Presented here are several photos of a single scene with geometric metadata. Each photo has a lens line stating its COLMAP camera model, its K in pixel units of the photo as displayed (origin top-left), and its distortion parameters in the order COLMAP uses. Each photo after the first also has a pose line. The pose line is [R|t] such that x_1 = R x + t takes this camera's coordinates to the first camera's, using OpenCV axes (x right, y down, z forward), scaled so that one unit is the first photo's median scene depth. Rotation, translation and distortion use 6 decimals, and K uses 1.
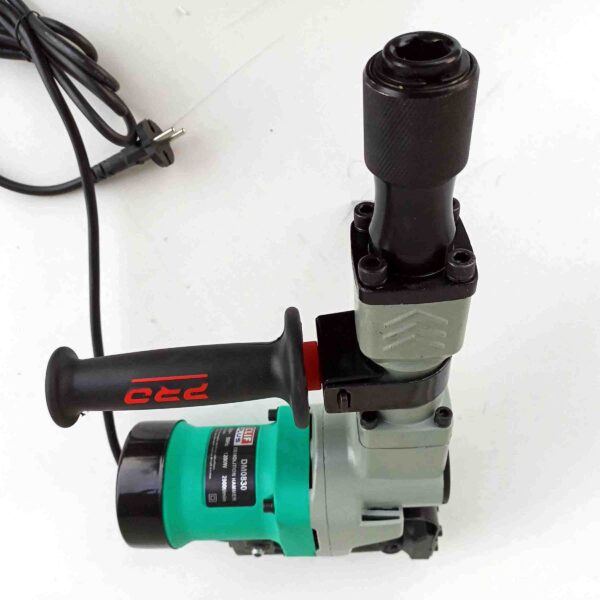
lens RADIAL K [[604.7, 0, 297.0], [0, 604.7, 301.1], [0, 0, 1]] dist [0.093689, -0.278362]
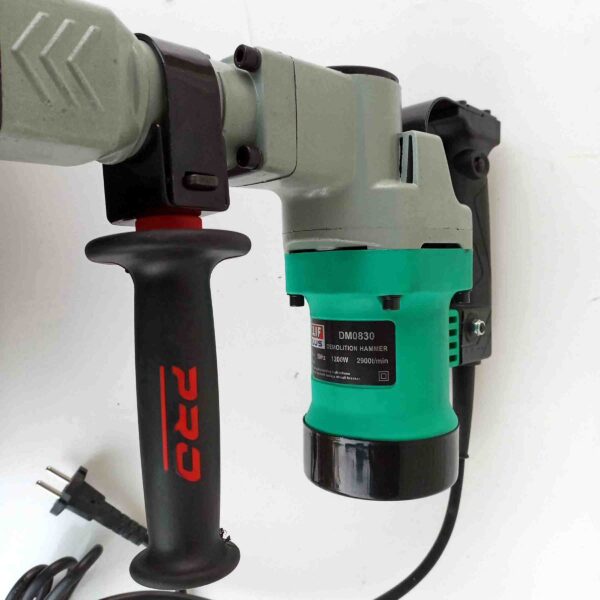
lens RADIAL K [[604.7, 0, 297.0], [0, 604.7, 301.1], [0, 0, 1]] dist [0.093689, -0.278362]
pose [[0.031244, -0.999298, 0.020683, -0.061832], [0.997988, 0.030047, -0.055832, 0.252724], [0.055171, 0.022386, 0.998226, 0.215373]]
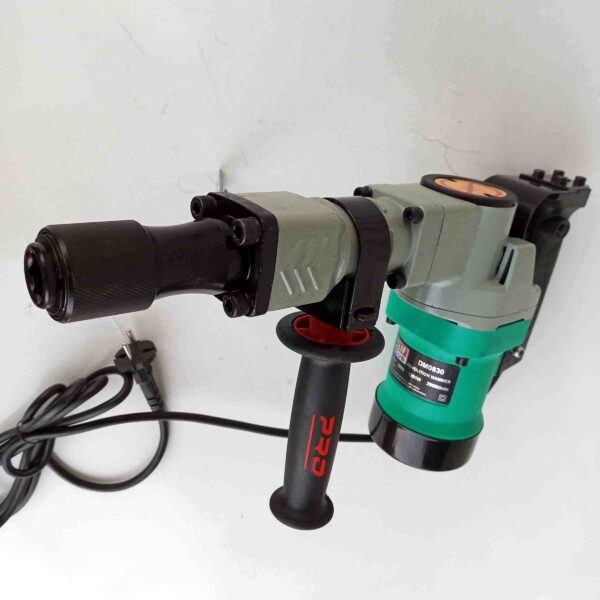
lens RADIAL K [[604.7, 0, 297.0], [0, 604.7, 301.1], [0, 0, 1]] dist [0.093689, -0.278362]
pose [[0.217647, -0.917775, -0.332141, 0.338750], [0.968582, 0.245050, -0.042428, 0.067258], [0.120331, -0.312472, 0.942275, -0.029517]]
